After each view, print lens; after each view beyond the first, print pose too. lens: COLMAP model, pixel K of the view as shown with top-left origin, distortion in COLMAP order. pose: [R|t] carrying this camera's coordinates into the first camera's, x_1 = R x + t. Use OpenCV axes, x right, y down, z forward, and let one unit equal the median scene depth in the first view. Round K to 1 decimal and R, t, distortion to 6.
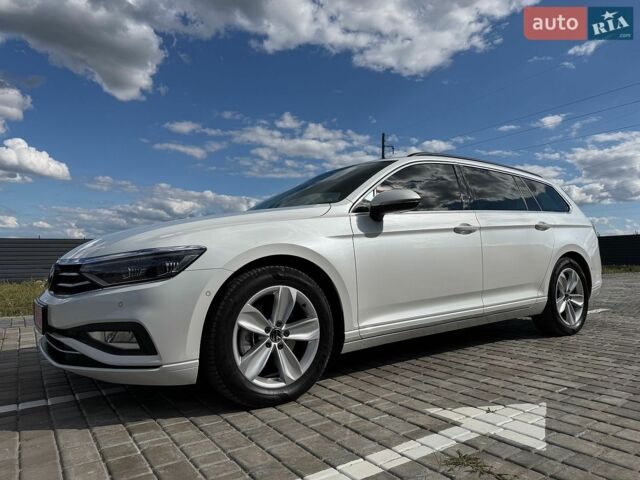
lens RADIAL K [[455.4, 0, 319.9], [0, 455.4, 239.7], [0, 0, 1]] dist [0.011017, 0.002947]
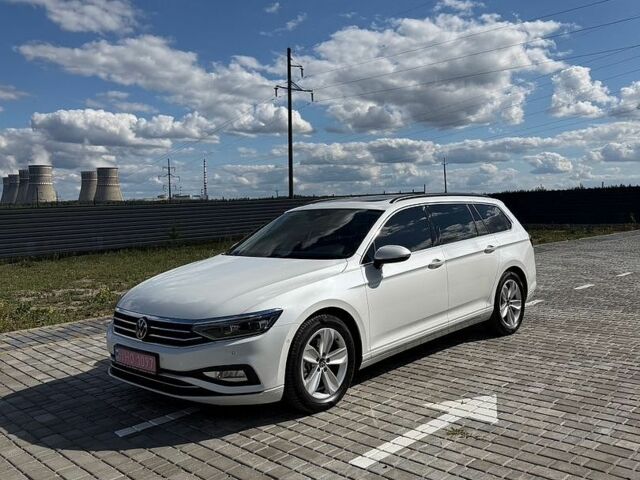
lens RADIAL K [[609.0, 0, 318.8], [0, 609.0, 240.2], [0, 0, 1]] dist [0.109835, 0.000000]
pose [[0.980265, -0.031672, 0.195137, -0.474078], [0.012842, 0.995200, 0.097017, -0.365029], [-0.197273, -0.092596, 0.975966, -0.856026]]
